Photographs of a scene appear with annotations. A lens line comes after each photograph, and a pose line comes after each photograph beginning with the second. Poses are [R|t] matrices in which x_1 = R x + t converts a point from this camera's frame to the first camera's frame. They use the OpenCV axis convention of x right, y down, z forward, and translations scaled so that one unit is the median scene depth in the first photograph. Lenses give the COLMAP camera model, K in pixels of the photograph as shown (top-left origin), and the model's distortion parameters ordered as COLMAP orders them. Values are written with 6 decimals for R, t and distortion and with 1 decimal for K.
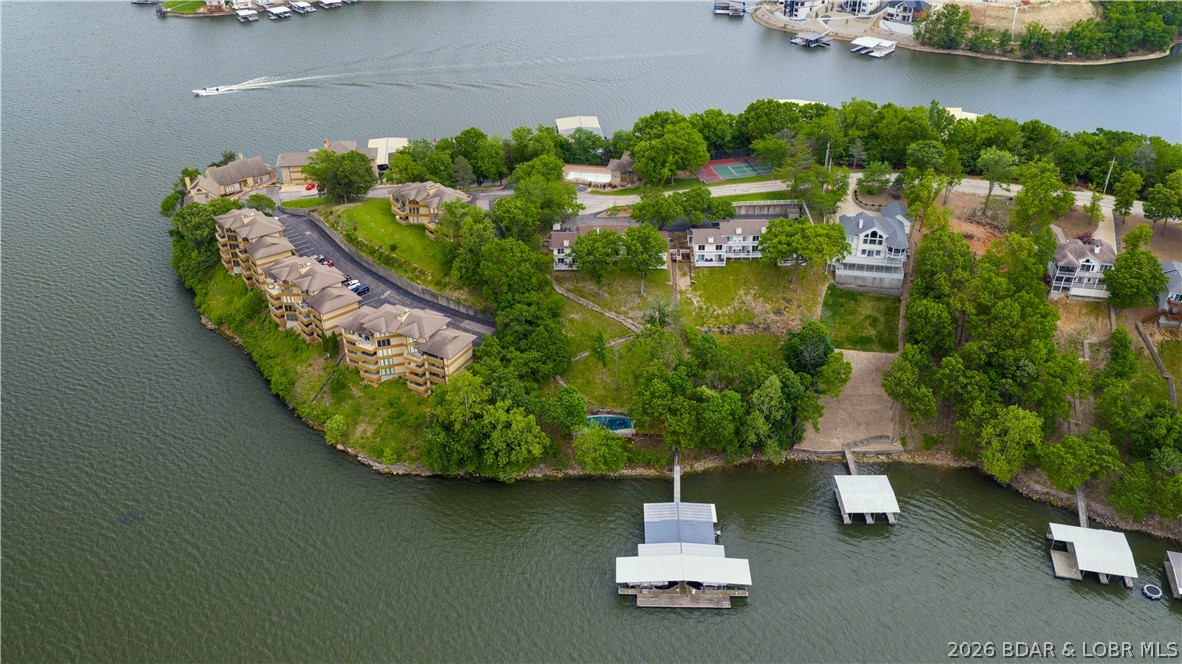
lens RADIAL K [[974.9, 0, 596.4], [0, 974.9, 341.3], [0, 0, 1]] dist [0.027172, -0.058255]
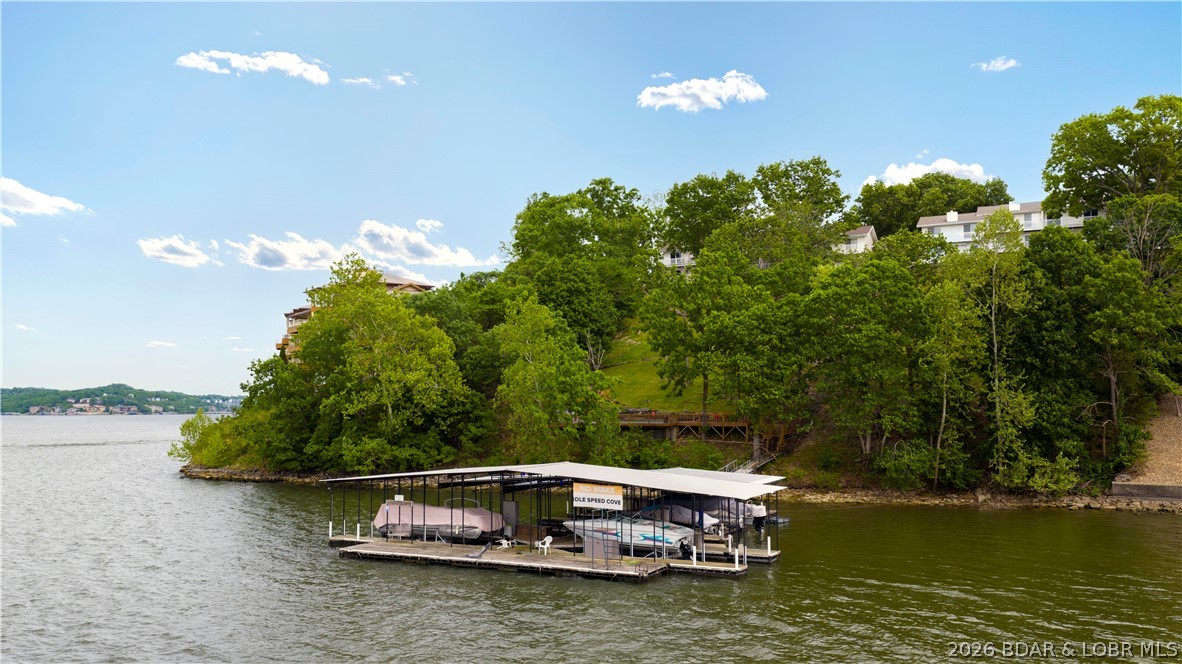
lens RADIAL K [[974.9, 0, 591.1], [0, 974.9, 336.9], [0, 0, 1]] dist [0.027172, -0.058255]
pose [[0.889658, -0.034090, -0.455353, 0.183790], [-0.246090, 0.804205, -0.541013, 0.275698], [0.384640, 0.593374, 0.707078, 0.616776]]
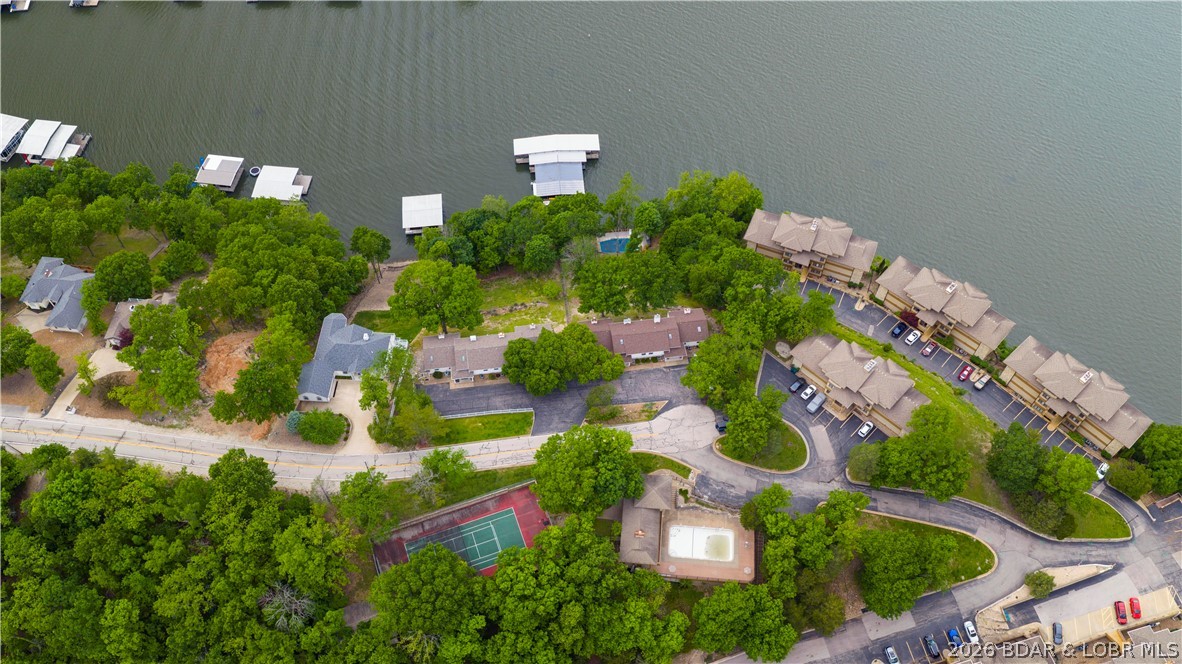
lens RADIAL K [[974.9, 0, 595.2], [0, 974.9, 338.6], [0, 0, 1]] dist [0.027172, -0.058255]
pose [[-0.993649, 0.095379, -0.059700, 0.117218], [-0.058491, 0.015424, 0.998169, -1.048684], [0.096126, 0.995321, -0.009747, 1.050320]]
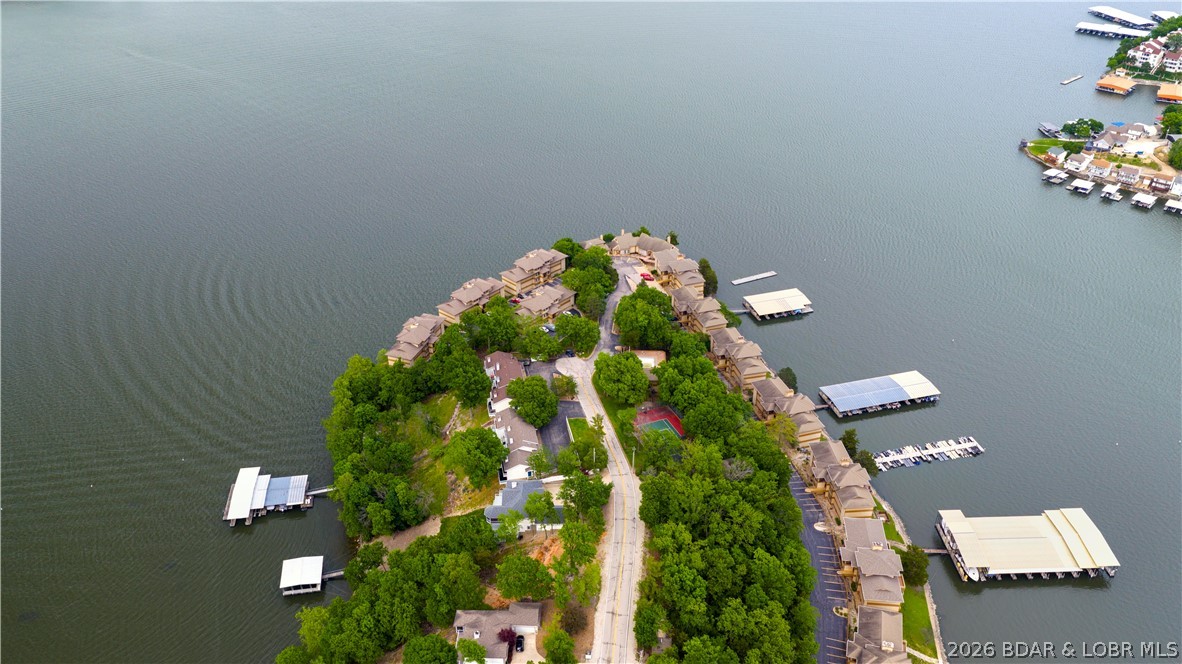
lens RADIAL K [[982.0, 0, 592.9], [0, 982.0, 332.7], [0, 0, 1]] dist [-0.006918, -0.000886]
pose [[0.164505, 0.514074, -0.841823, 1.182673], [-0.531725, 0.765046, 0.363281, -0.736793], [0.830787, 0.387857, 0.399200, 0.560419]]
